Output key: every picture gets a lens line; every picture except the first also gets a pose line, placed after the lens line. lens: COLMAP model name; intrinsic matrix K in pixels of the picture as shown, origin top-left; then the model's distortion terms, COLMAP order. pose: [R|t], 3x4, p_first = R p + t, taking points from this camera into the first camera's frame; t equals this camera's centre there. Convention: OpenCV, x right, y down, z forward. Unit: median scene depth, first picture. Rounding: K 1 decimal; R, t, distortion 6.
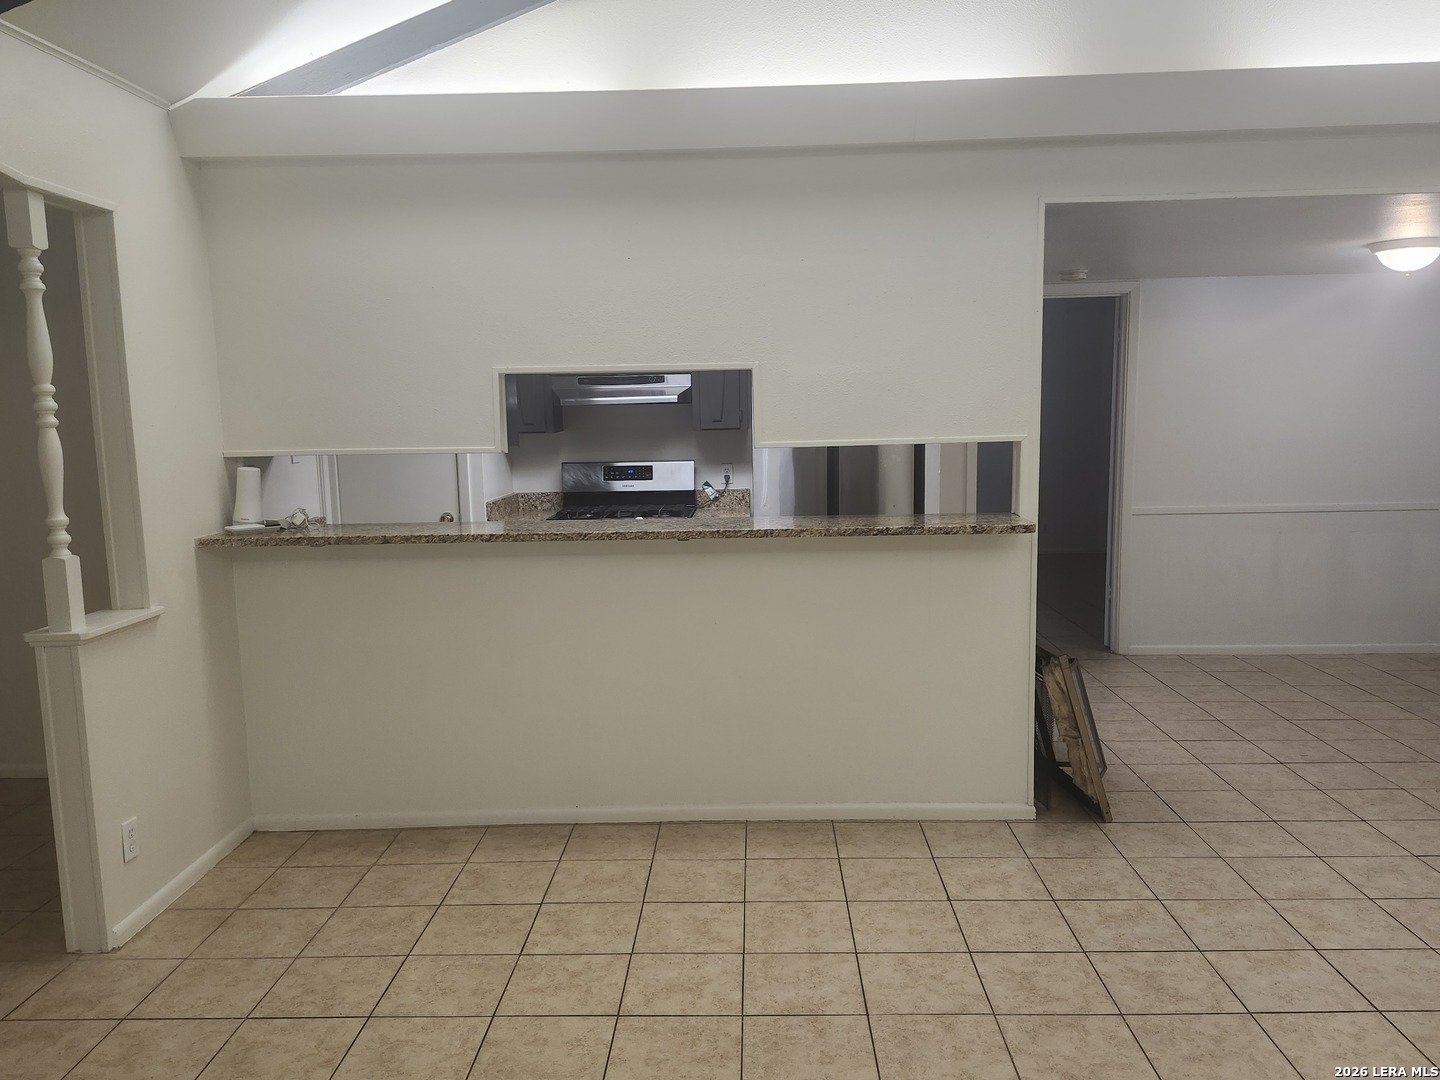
lens RADIAL K [[989.1, 0, 720.0], [0, 989.1, 540.0], [0, 0, 1]] dist [-0.056642, 0.004623]
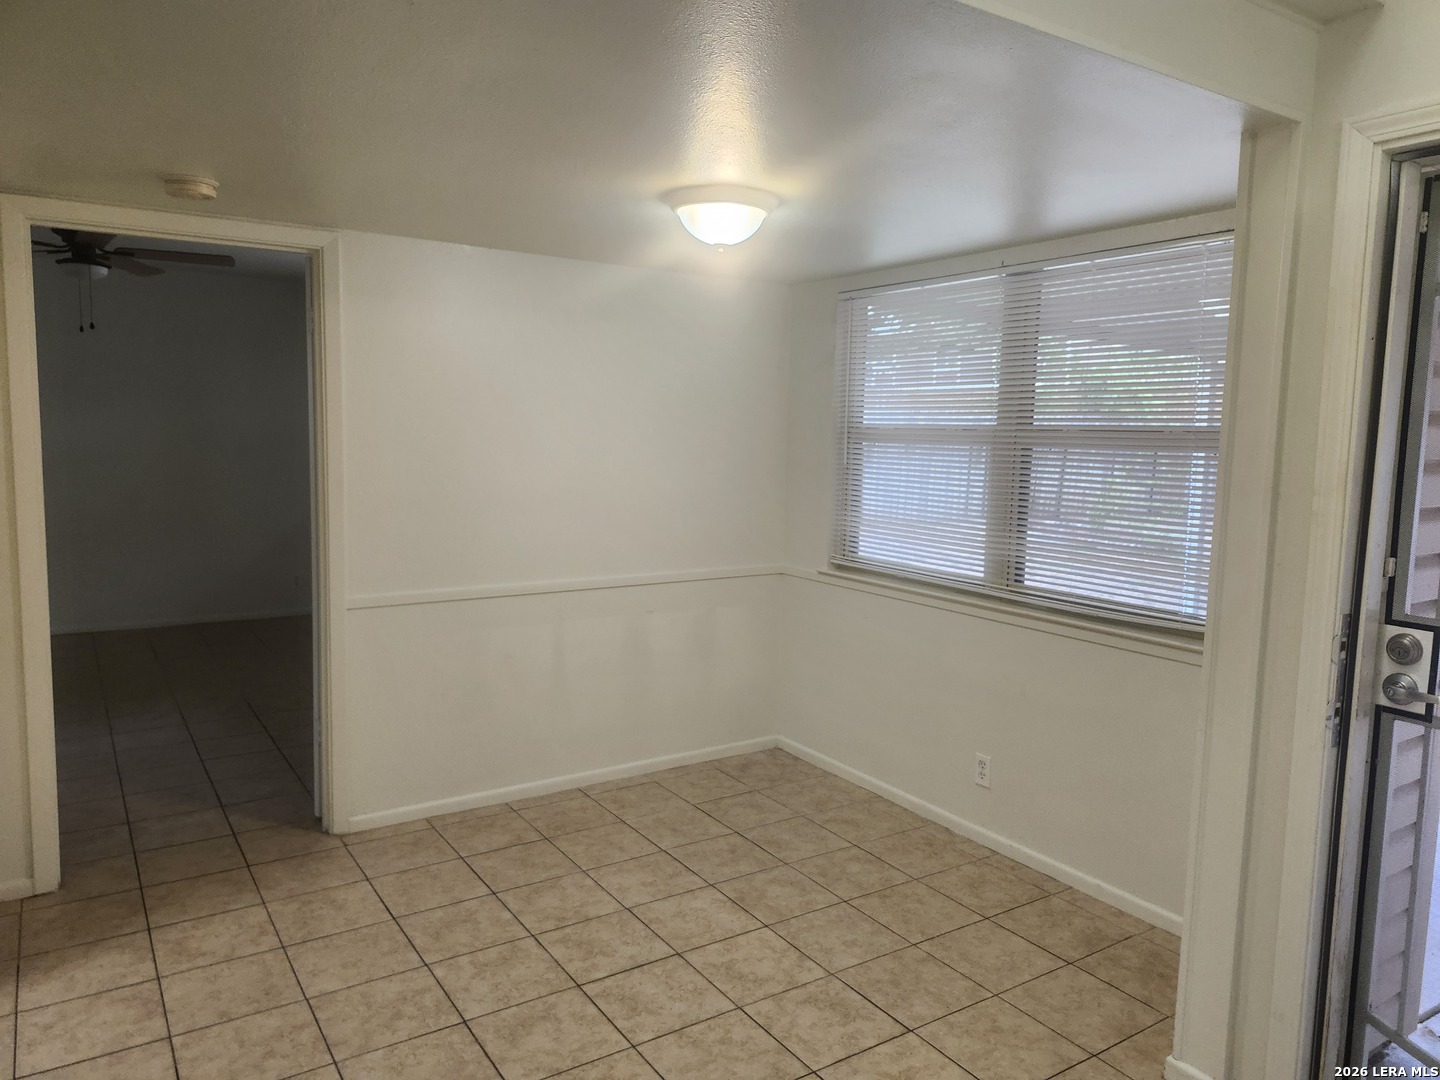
lens RADIAL K [[989.1, 0, 720.0], [0, 989.1, 540.0], [0, 0, 1]] dist [-0.056642, 0.004623]
pose [[0.784232, -0.027934, 0.619839, 0.277331], [0.039193, 0.999221, -0.004557, -0.071588], [-0.619229, 0.027867, 0.784716, 0.449764]]
